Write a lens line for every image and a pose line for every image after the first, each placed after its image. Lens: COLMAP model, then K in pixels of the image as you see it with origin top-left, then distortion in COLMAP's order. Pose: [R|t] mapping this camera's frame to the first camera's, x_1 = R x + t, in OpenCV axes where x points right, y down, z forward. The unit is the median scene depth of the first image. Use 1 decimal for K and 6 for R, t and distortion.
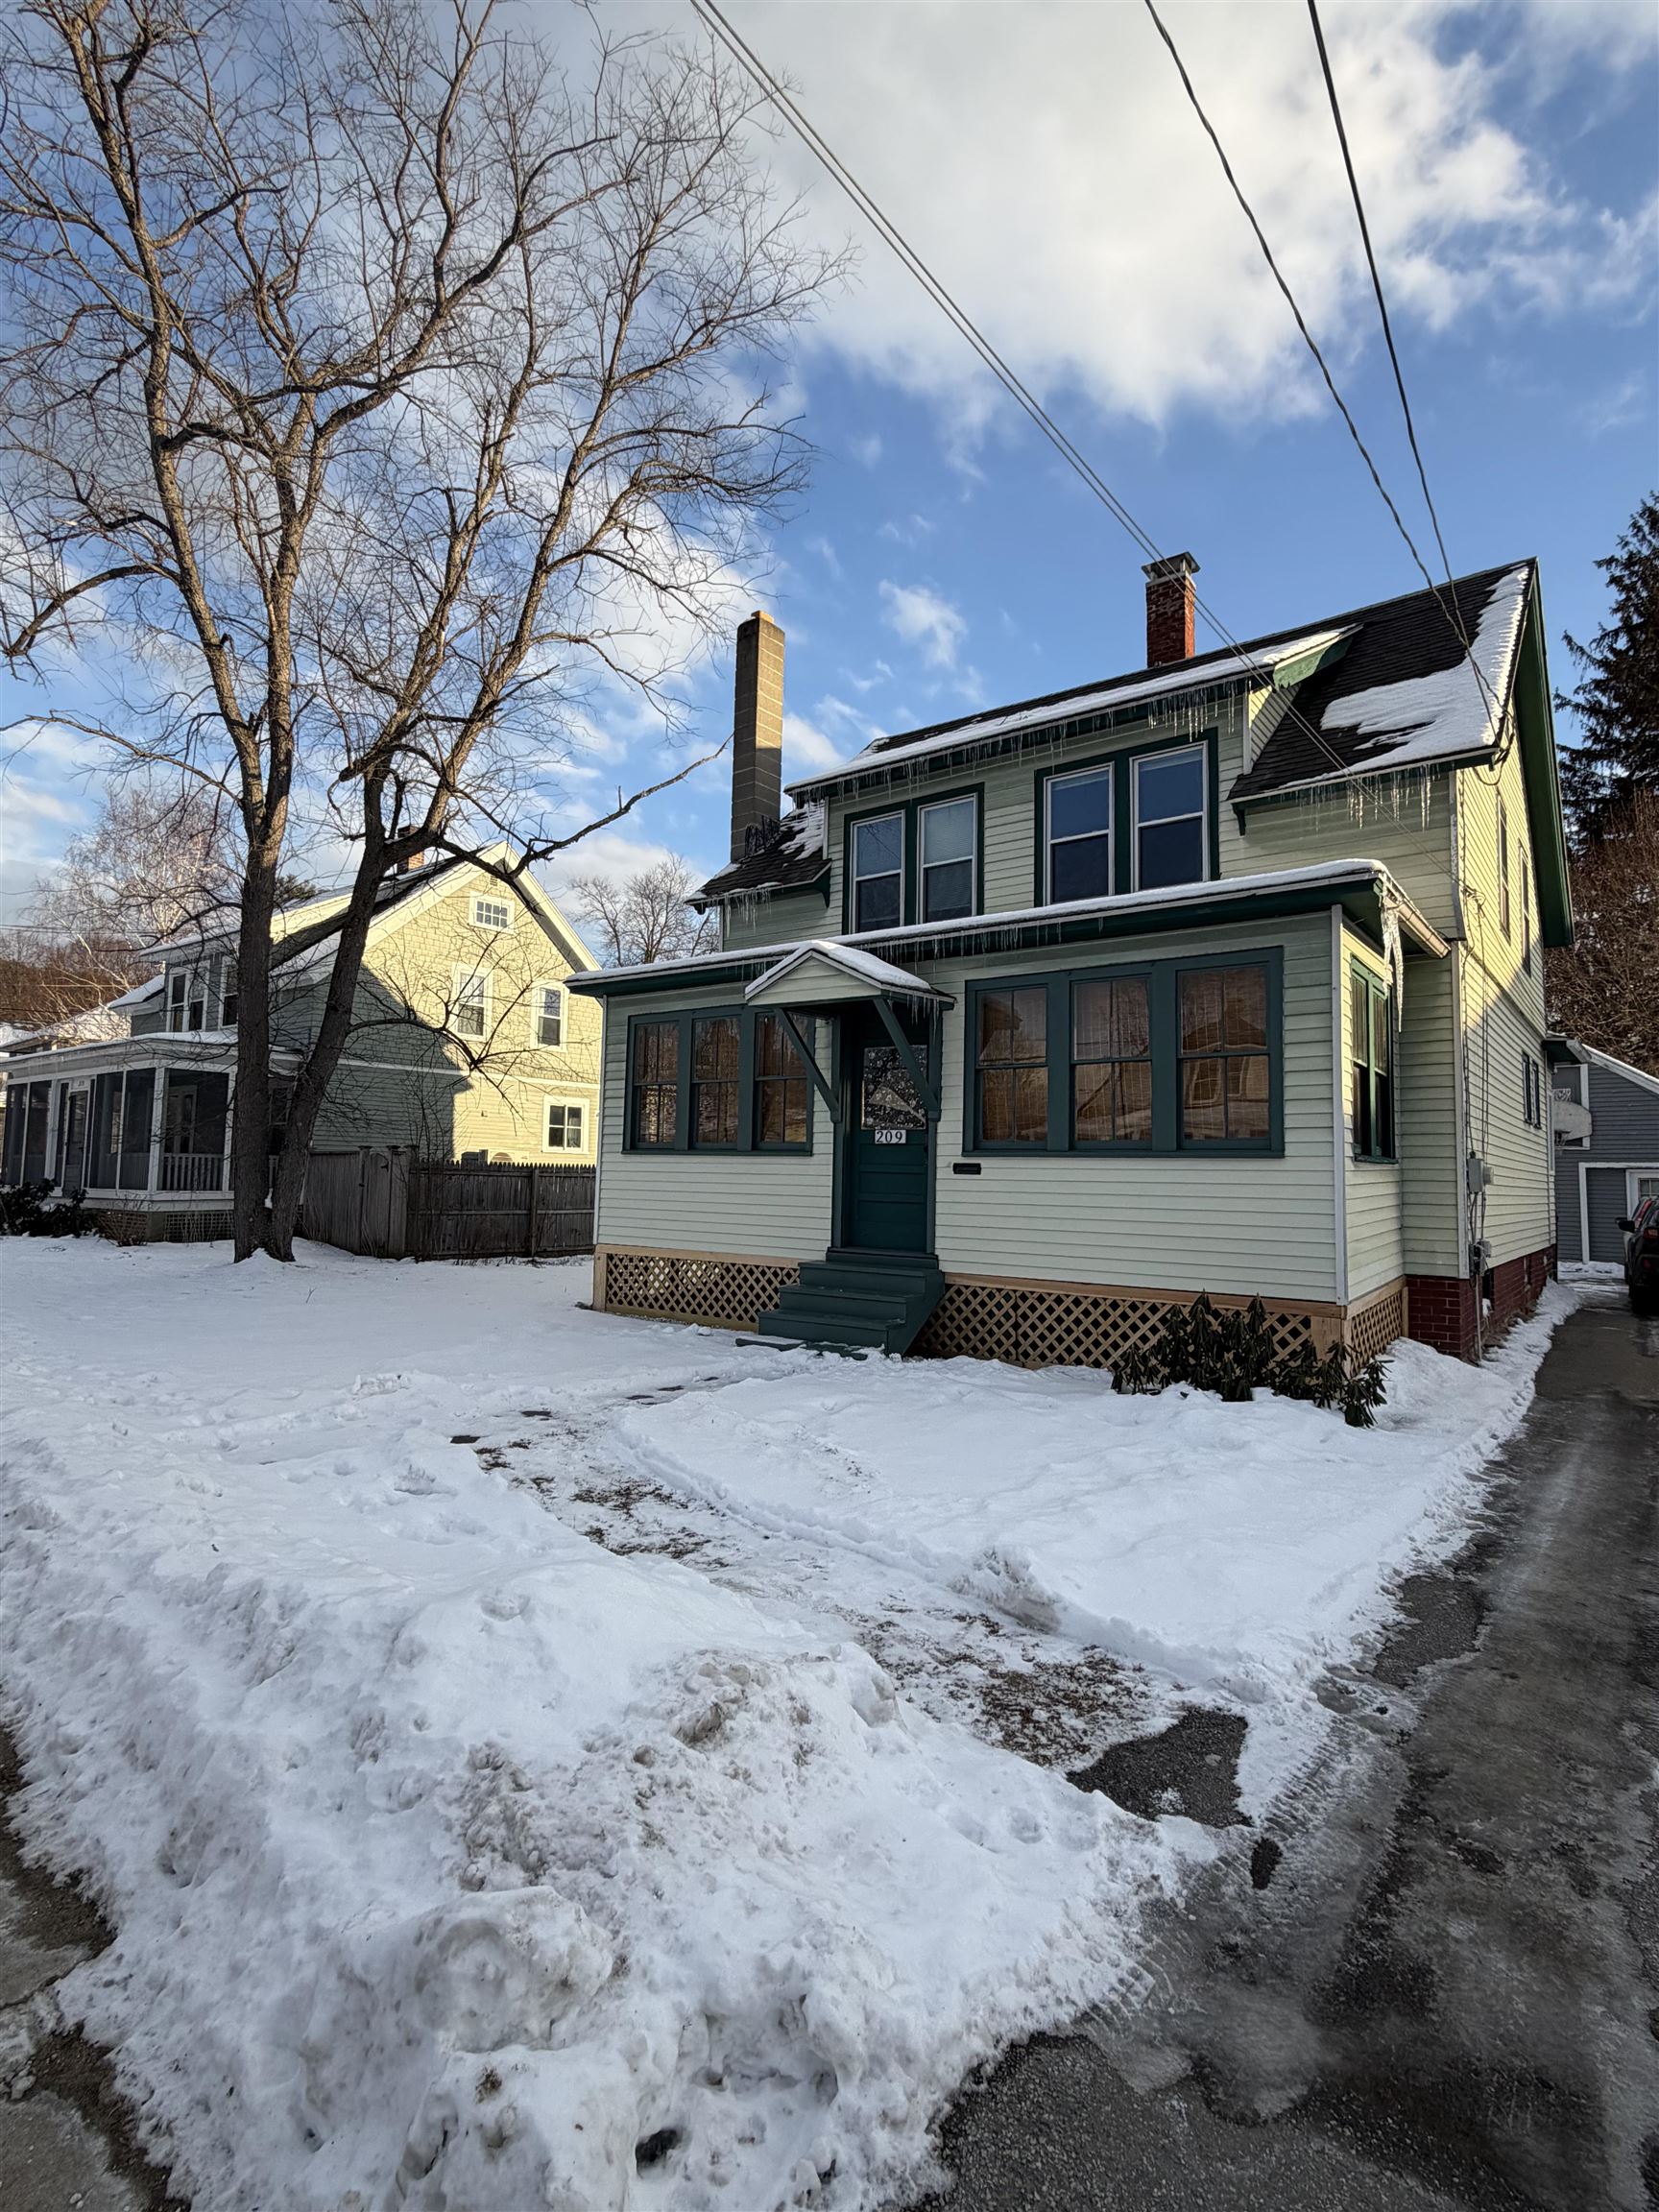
lens RADIAL K [[1113.9, 0, 829.5], [0, 1113.9, 1106.0], [0, 0, 1]] dist [-0.001210, 0.000143]
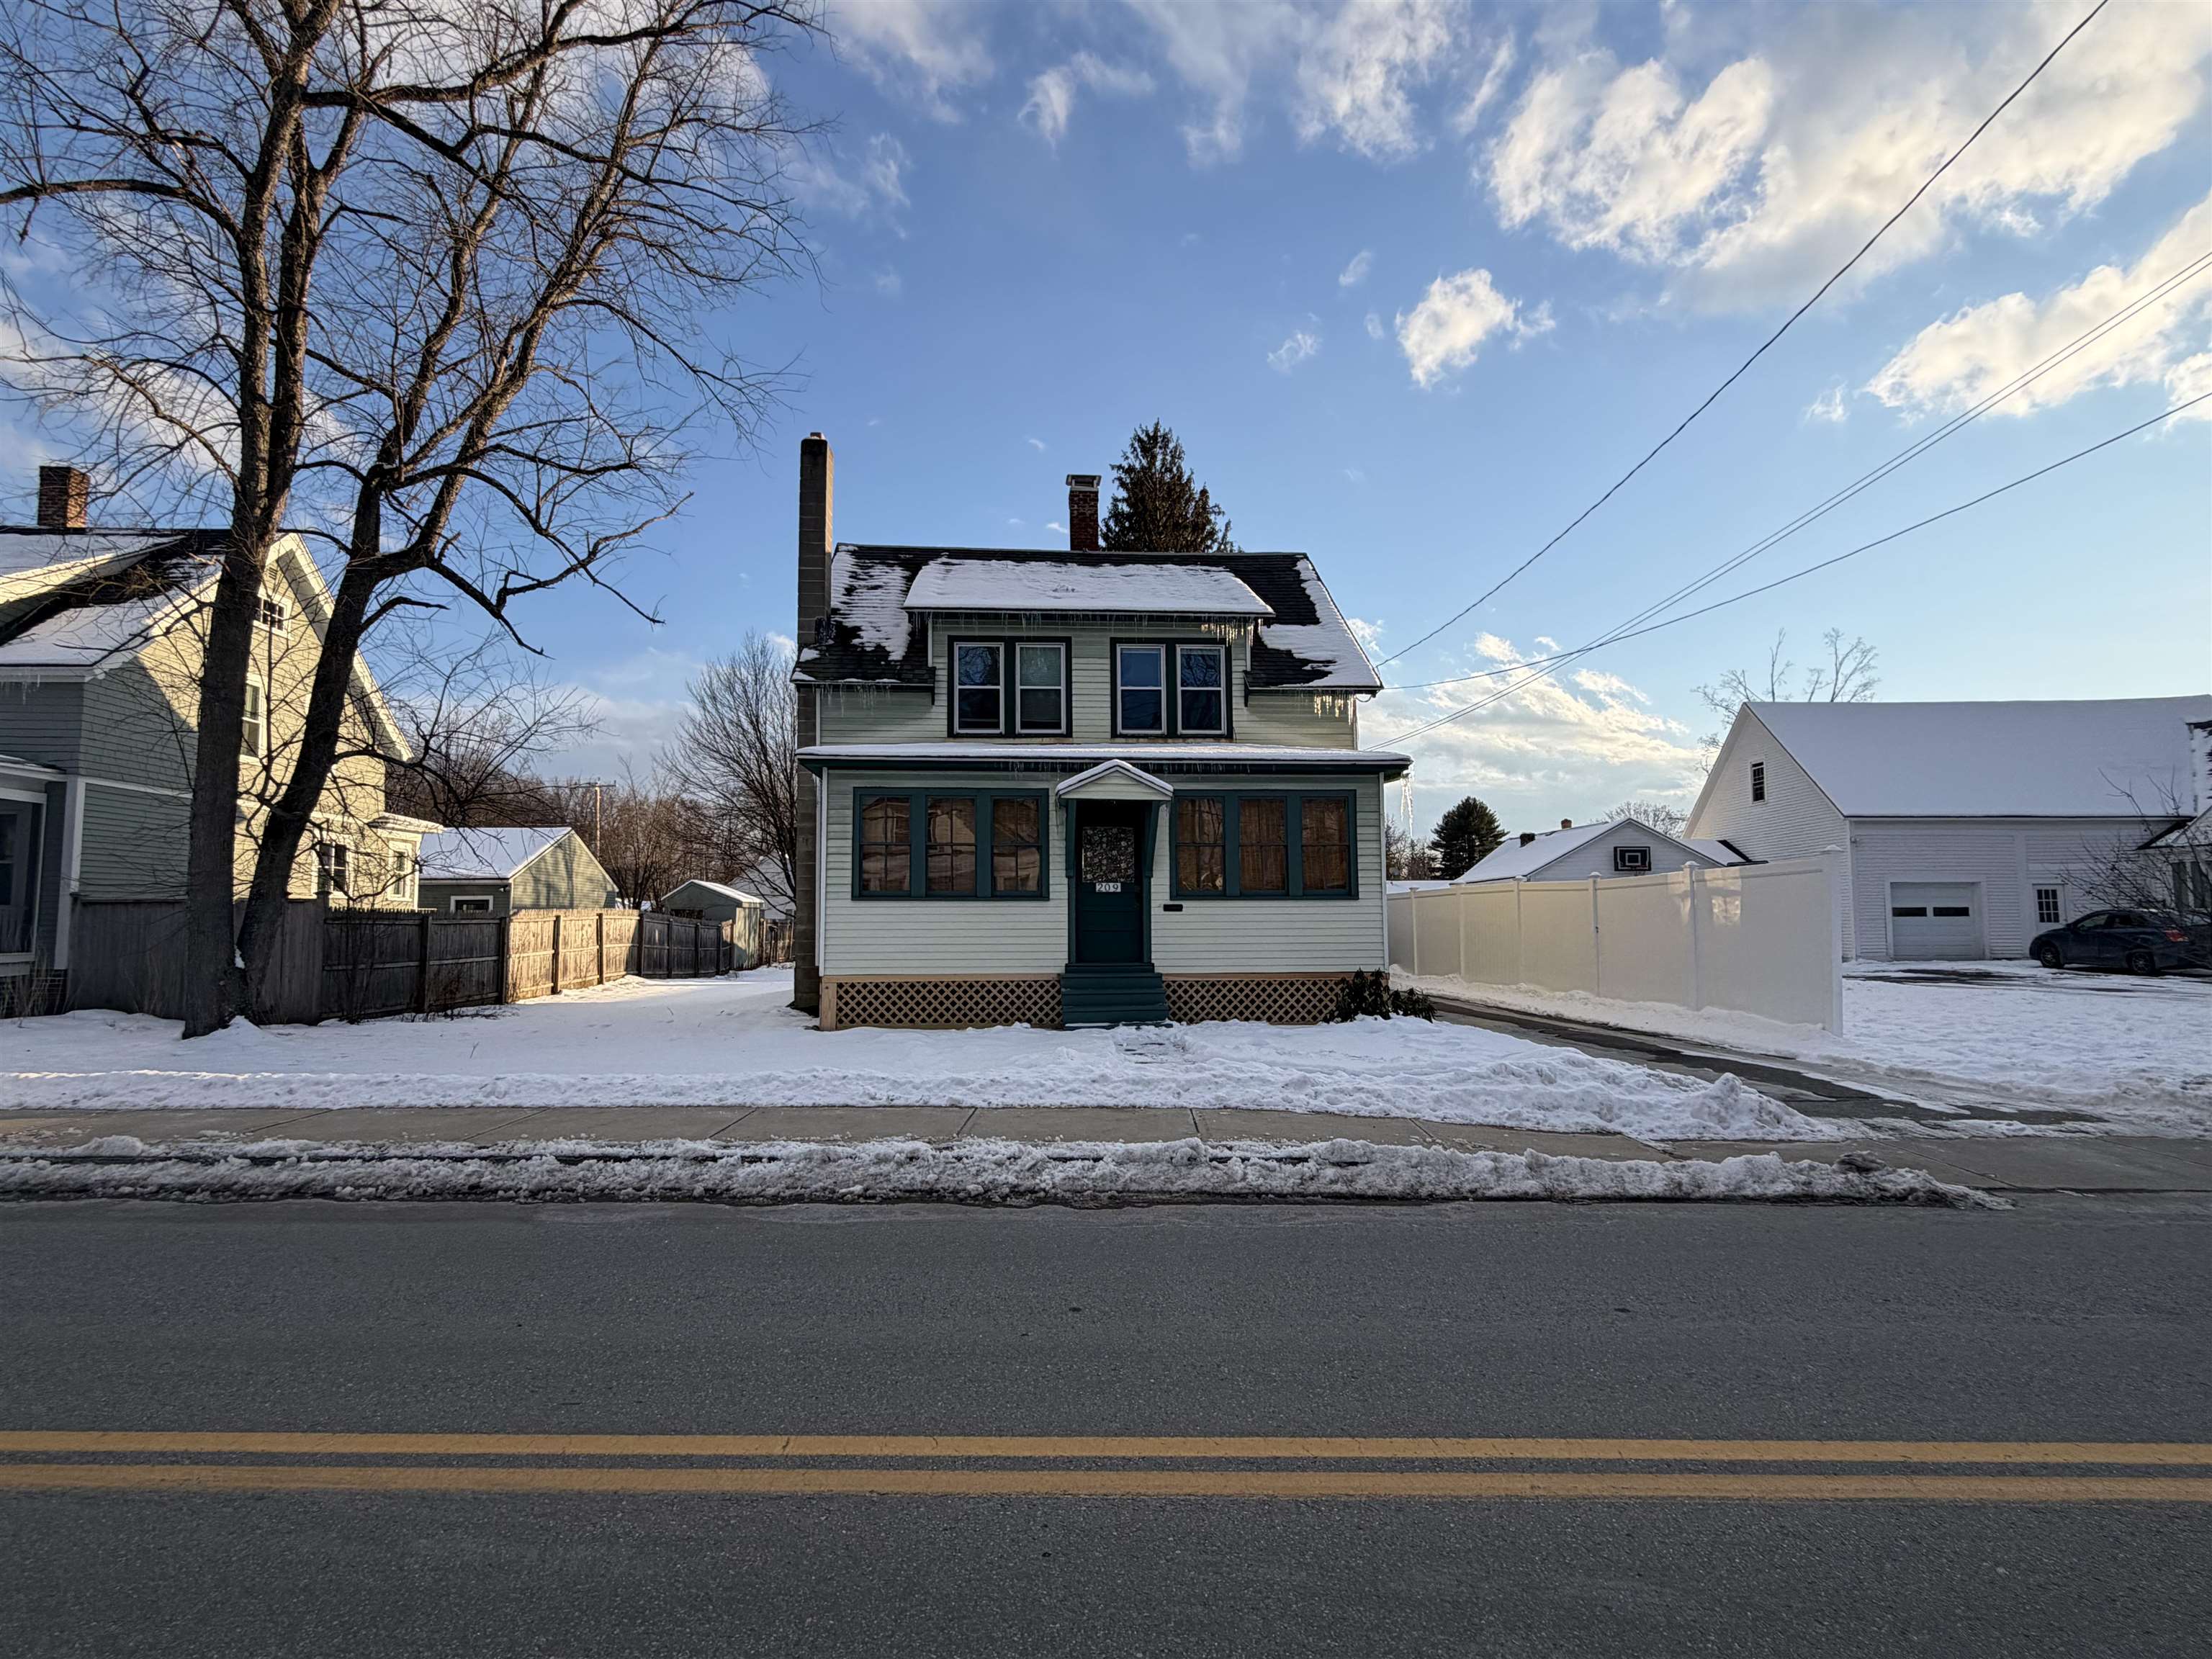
lens RADIAL K [[1113.9, 0, 1106.0], [0, 1113.9, 829.5], [0, 0, 1]] dist [-0.001210, 0.000143]
pose [[0.735010, 0.030063, 0.677390, -0.915053], [-0.024955, 0.999539, -0.017283, -0.023096], [-0.677597, -0.004201, 0.735421, -0.096546]]
